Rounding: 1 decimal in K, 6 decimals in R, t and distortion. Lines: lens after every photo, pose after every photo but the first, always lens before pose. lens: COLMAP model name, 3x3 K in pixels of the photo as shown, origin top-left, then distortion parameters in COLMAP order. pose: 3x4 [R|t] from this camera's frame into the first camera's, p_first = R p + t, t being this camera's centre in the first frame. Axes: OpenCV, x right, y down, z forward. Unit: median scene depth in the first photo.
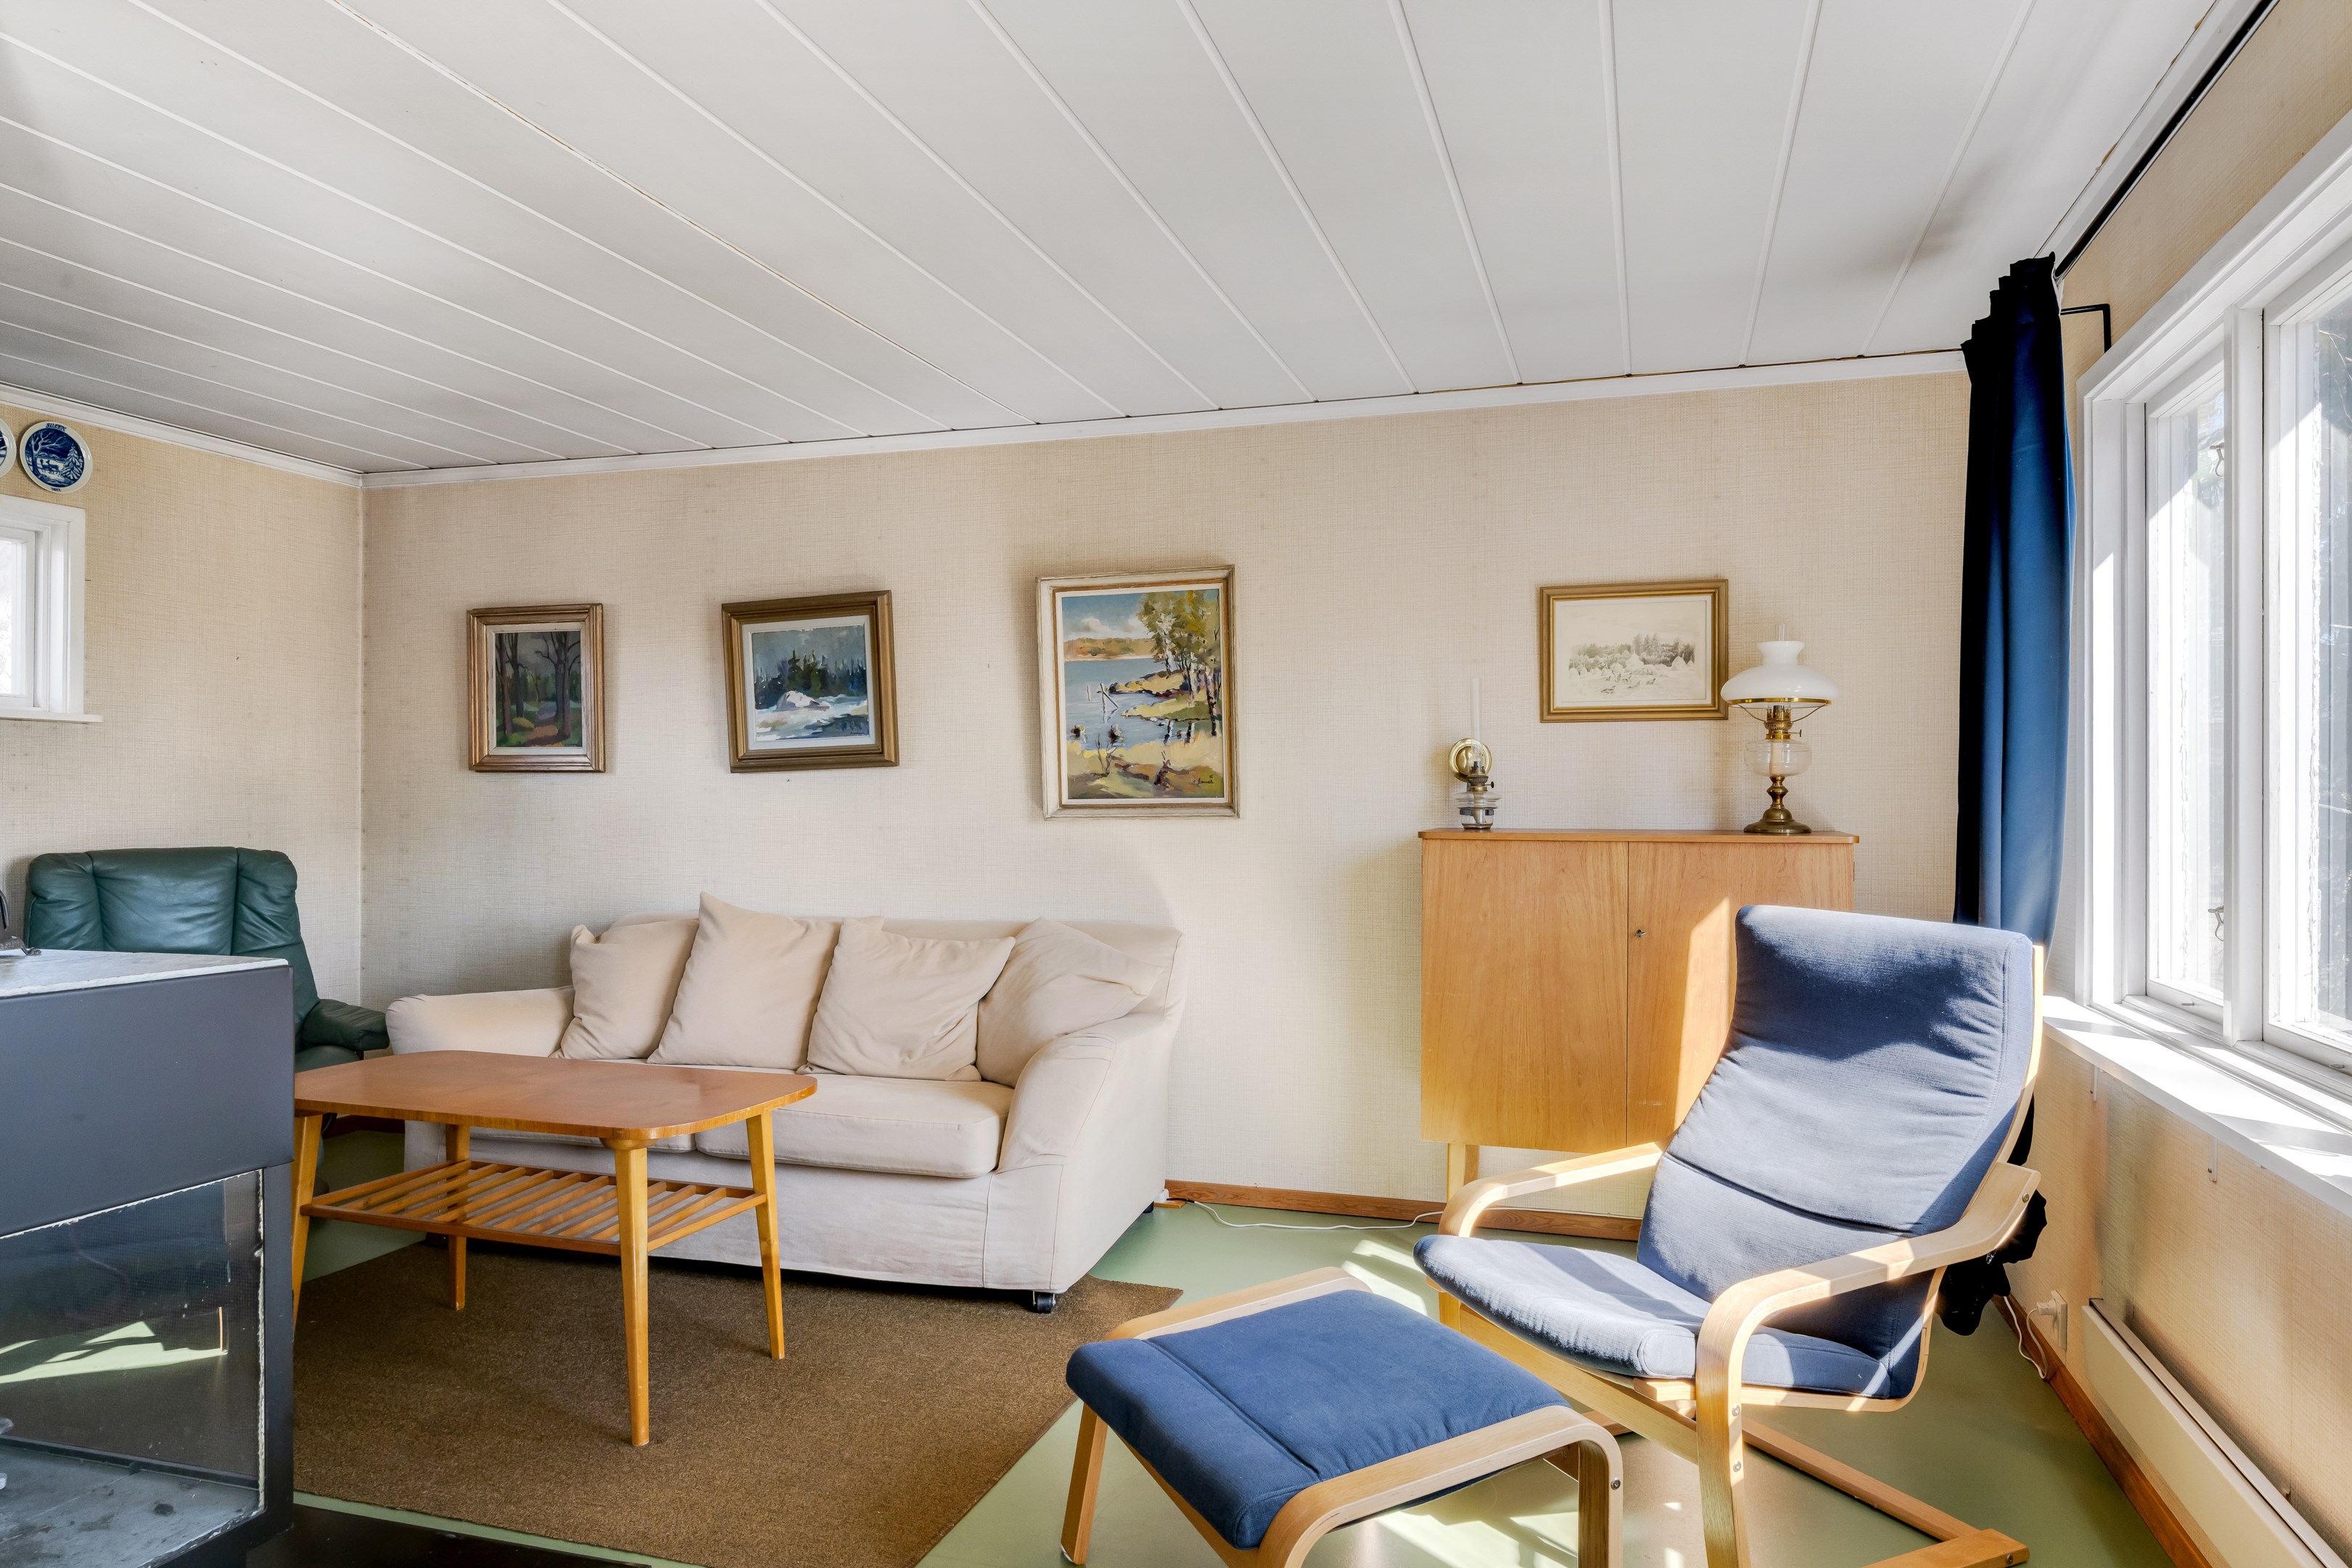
lens RADIAL K [[1505.0, 0, 1164.2], [0, 1505.0, 804.4], [0, 0, 1]] dist [0.000490, -0.006363]
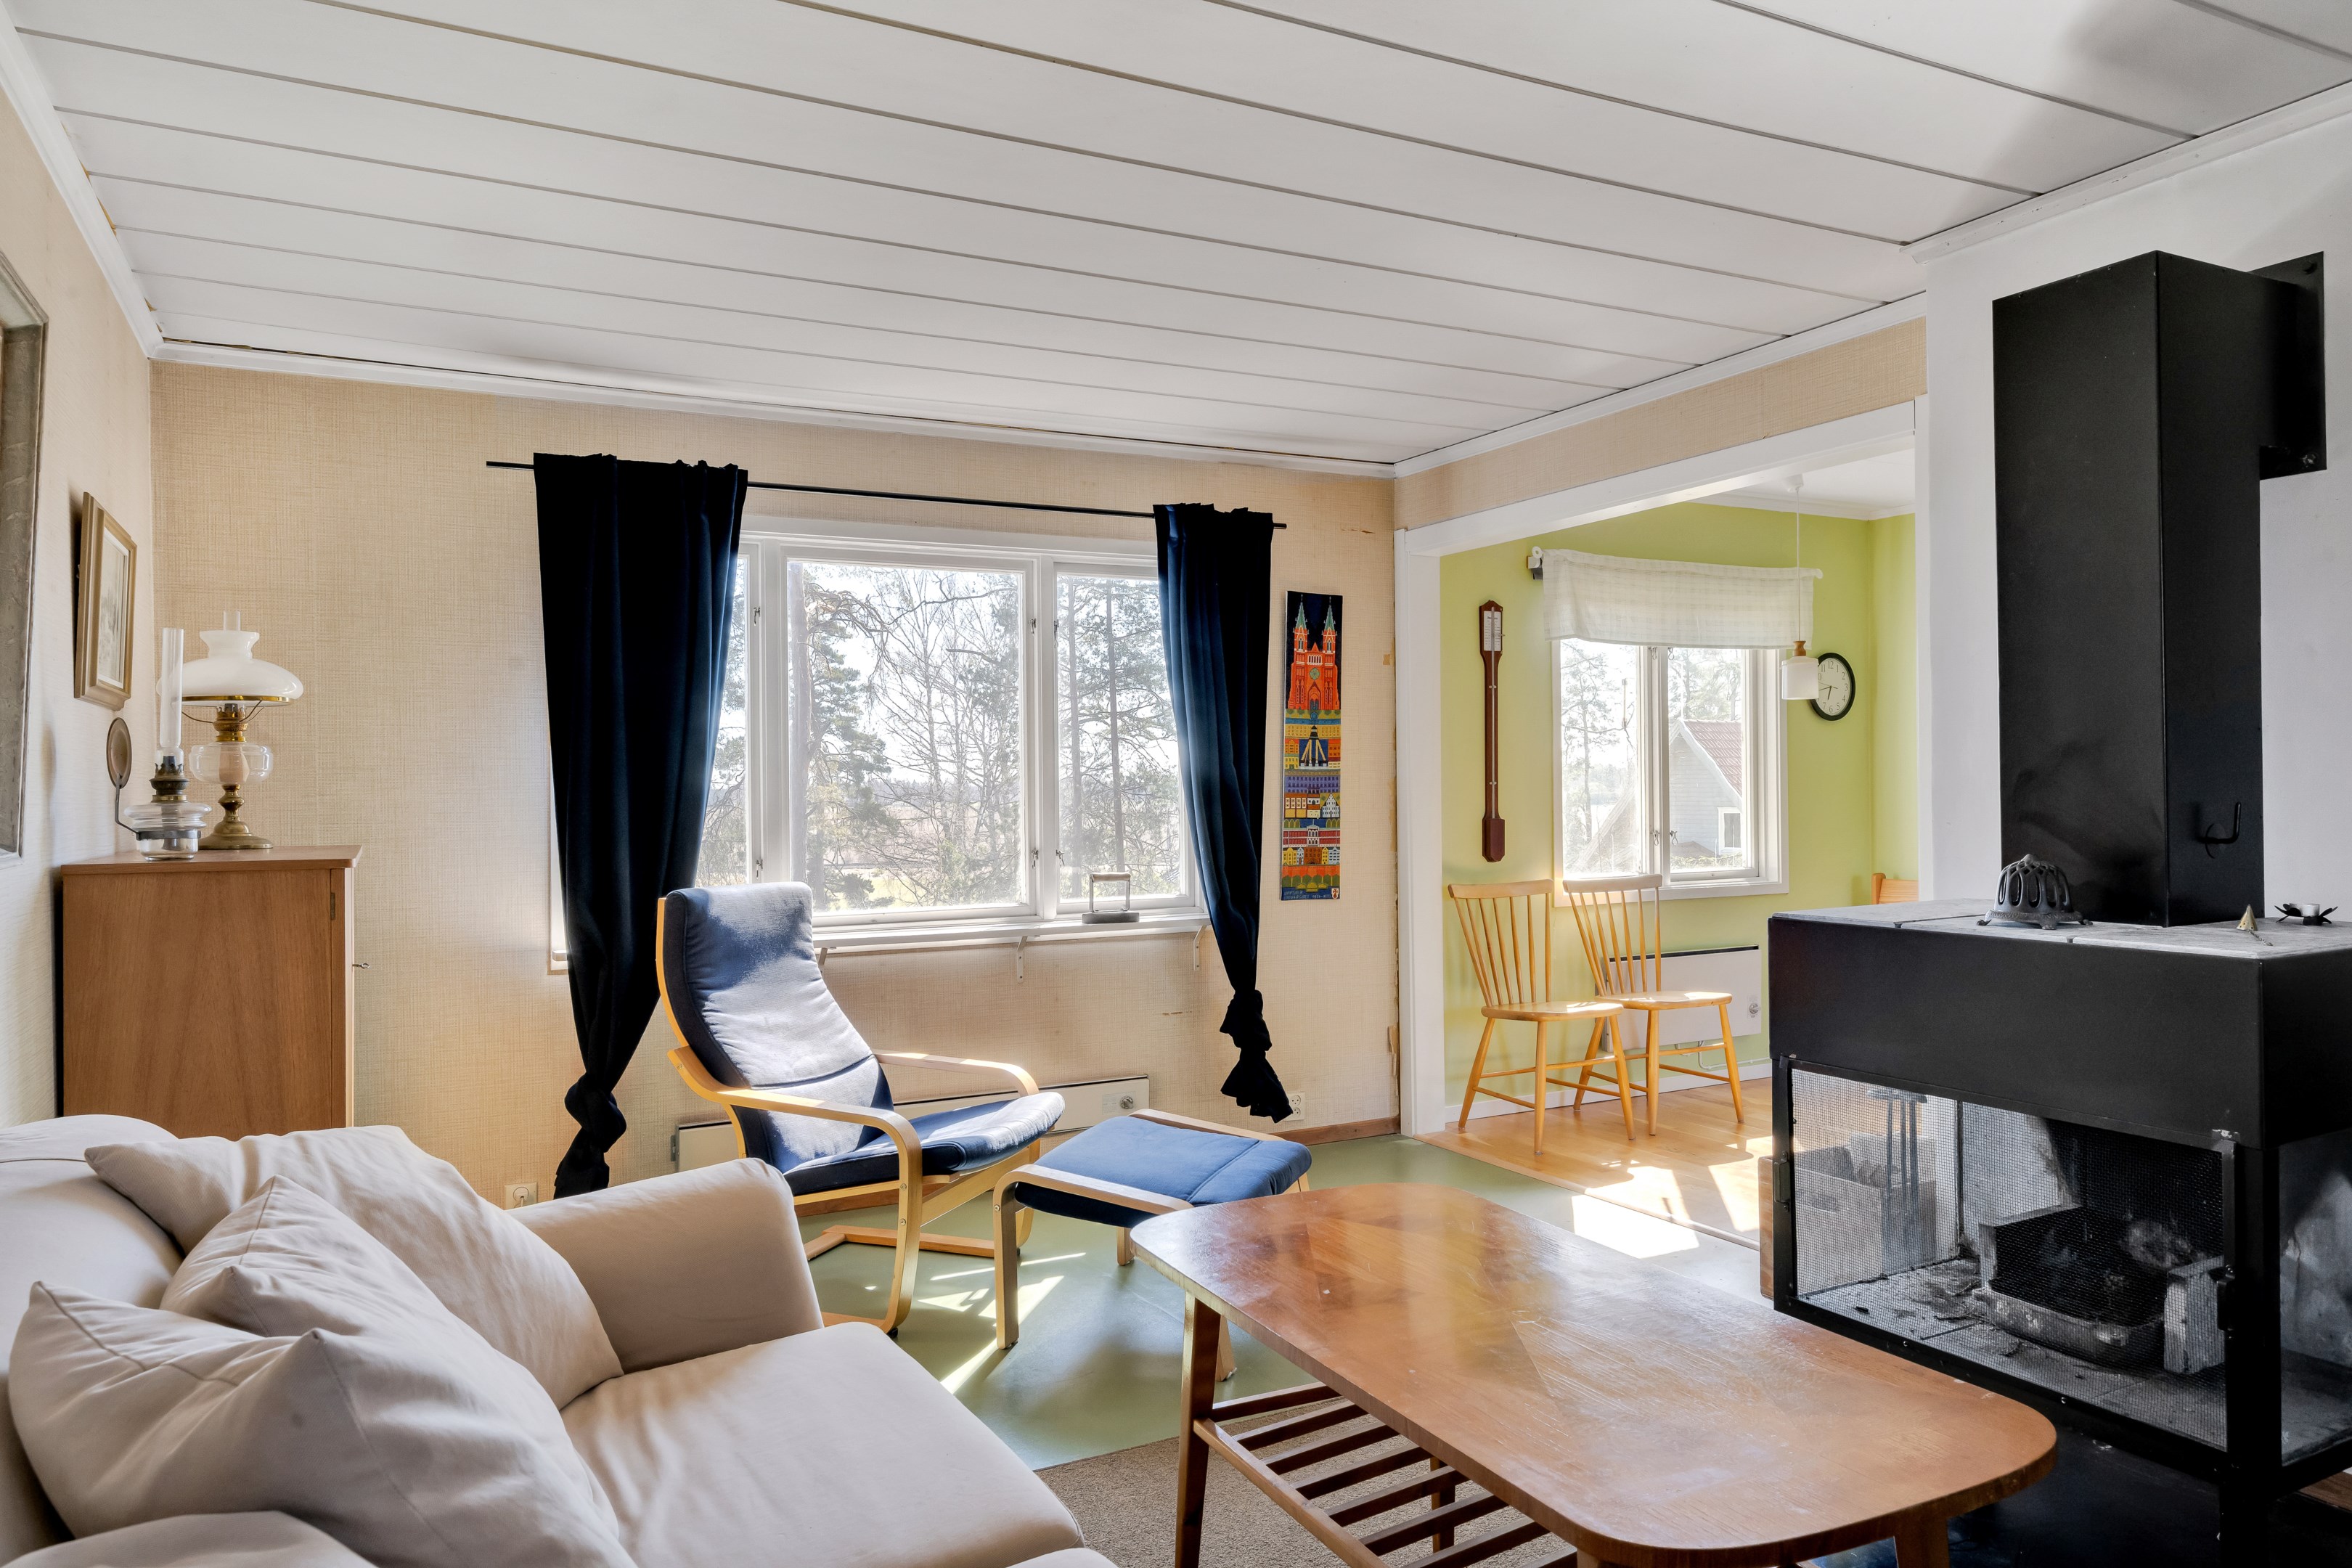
lens RADIAL K [[1606.0, 0, 1160.8], [0, 1606.0, 791.5], [0, 0, 1]] dist [-0.005068, 0.001053]
pose [[-0.711235, 0.005673, 0.702931, -0.559384], [0.012419, 0.999913, 0.004496, -0.010850], [-0.702844, 0.011927, -0.711244, 1.119936]]
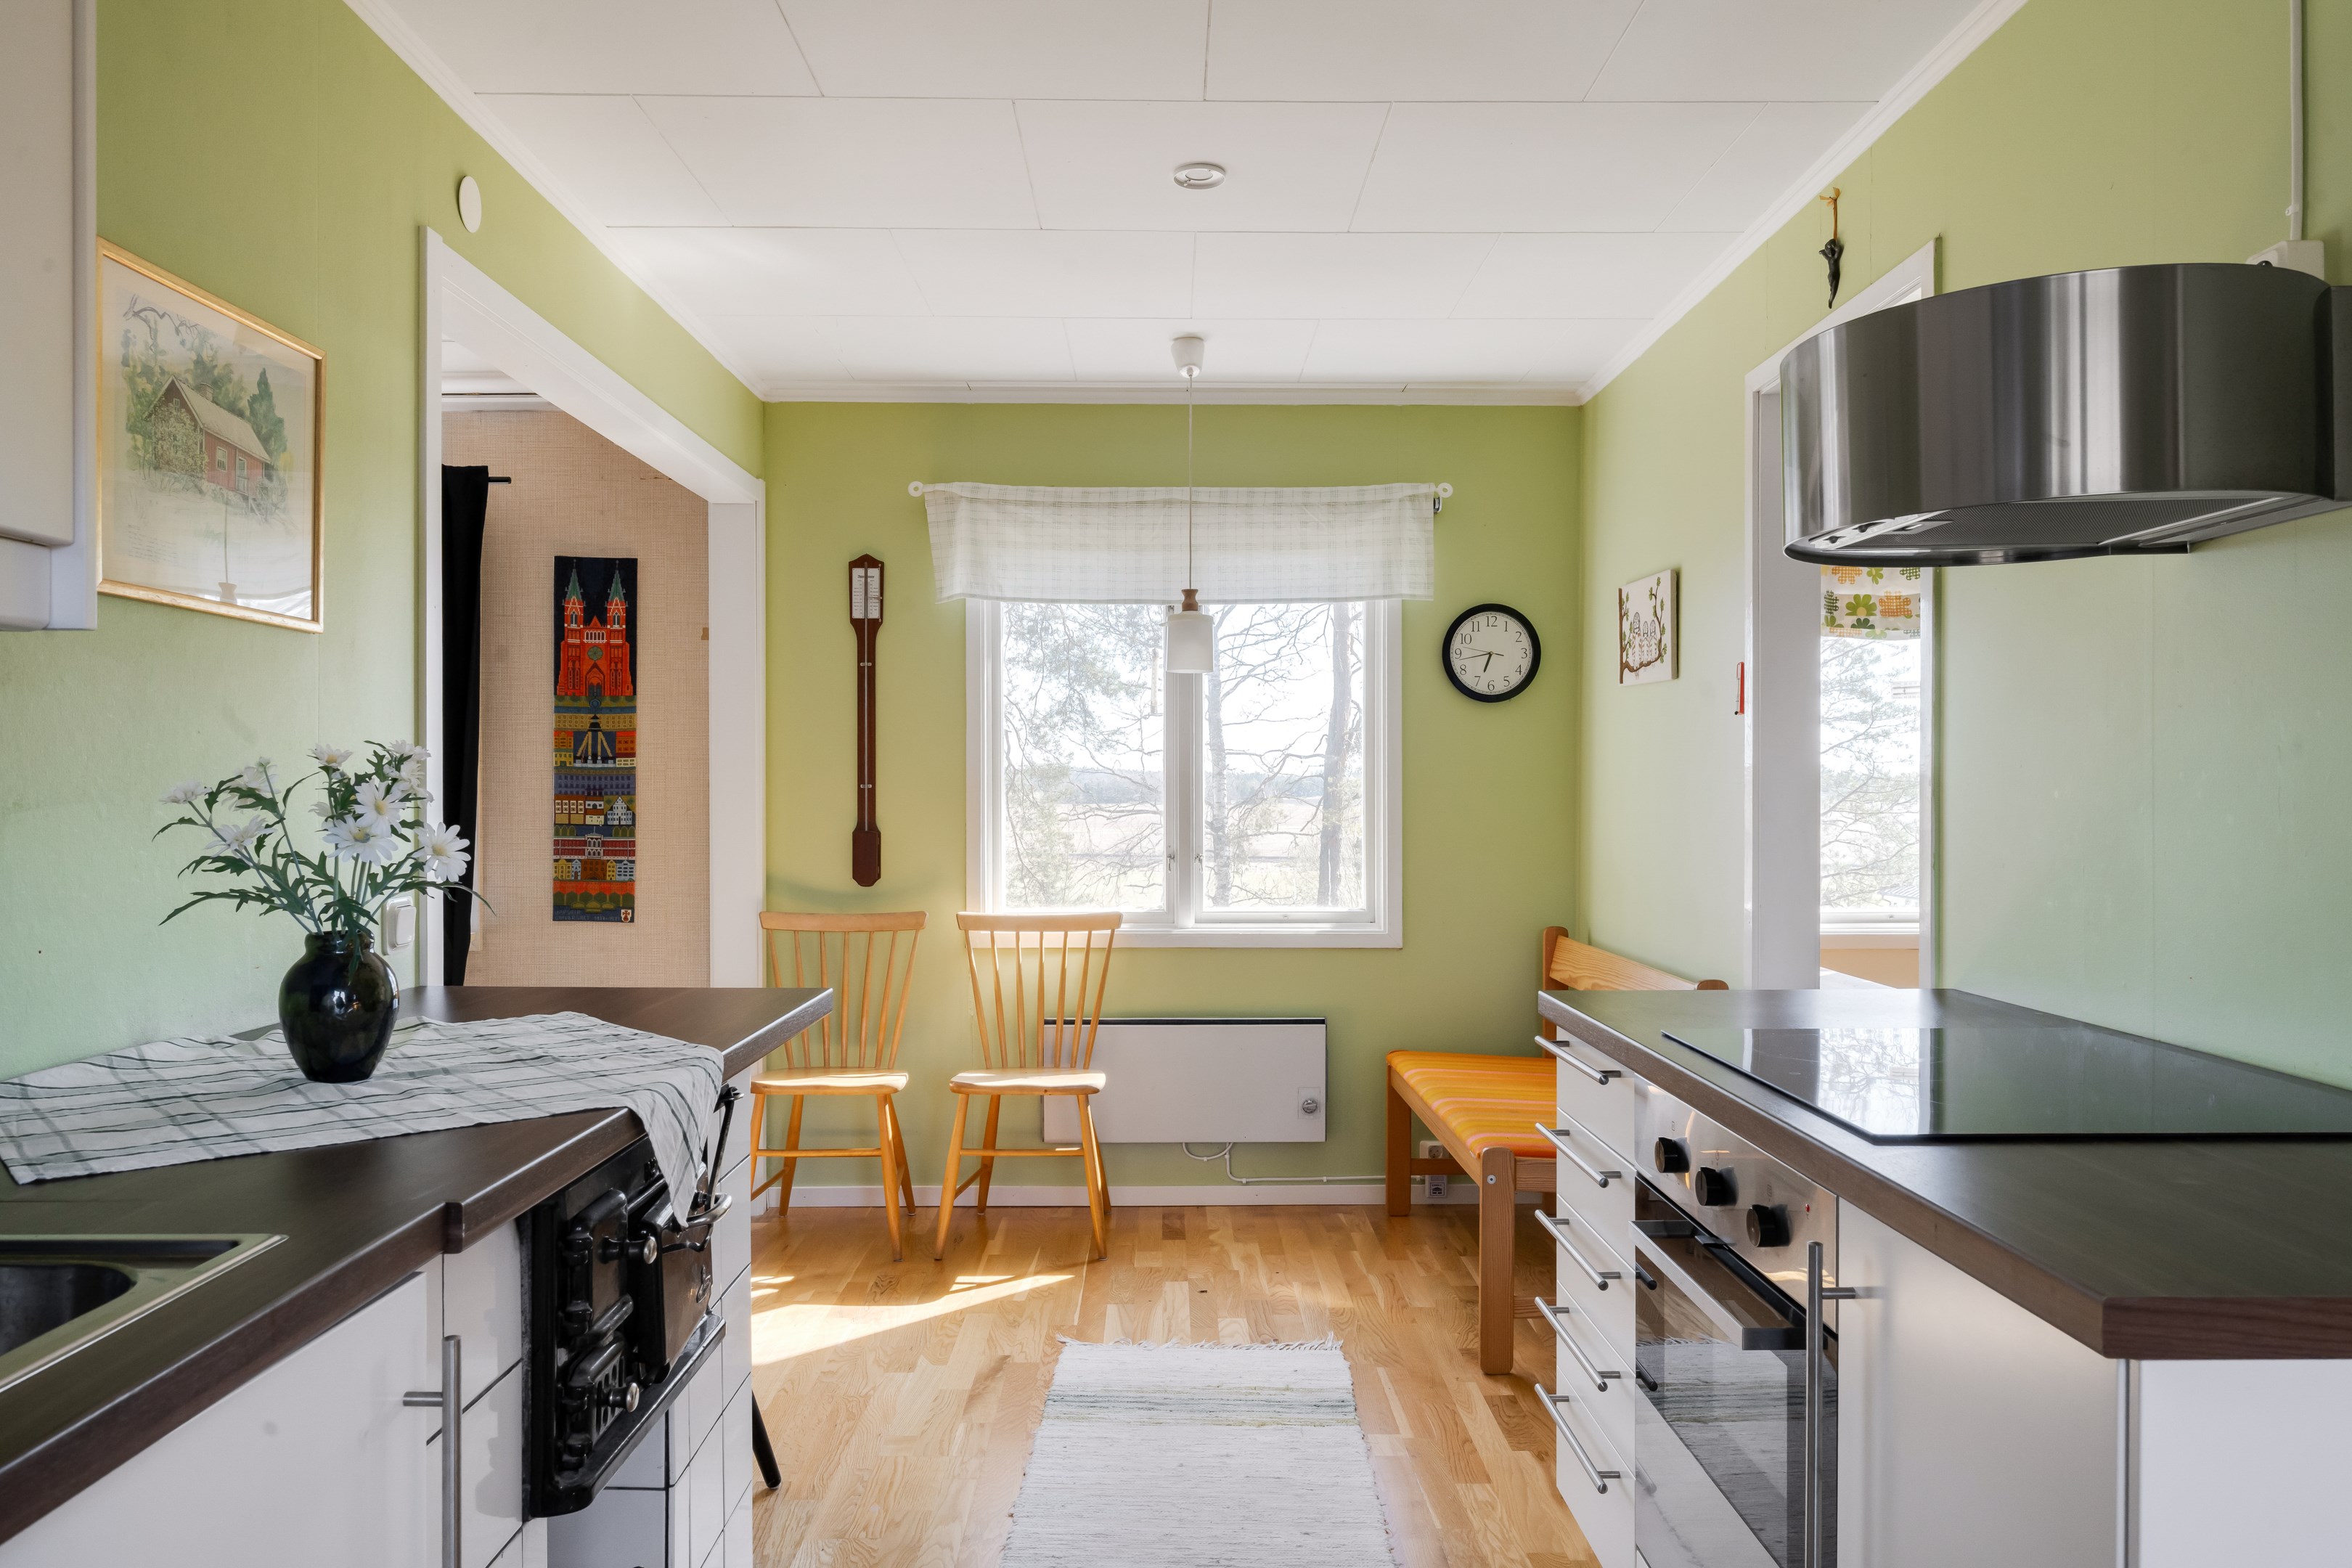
lens RADIAL K [[1606.0, 0, 1178.7], [0, 1606.0, 795.8], [0, 0, 1]] dist [-0.005068, 0.001053]
pose [[-0.310043, -0.007814, 0.950690, -0.883560], [0.001219, 0.999962, 0.008617, -0.010750], [-0.950722, 0.003830, -0.310022, 0.107523]]
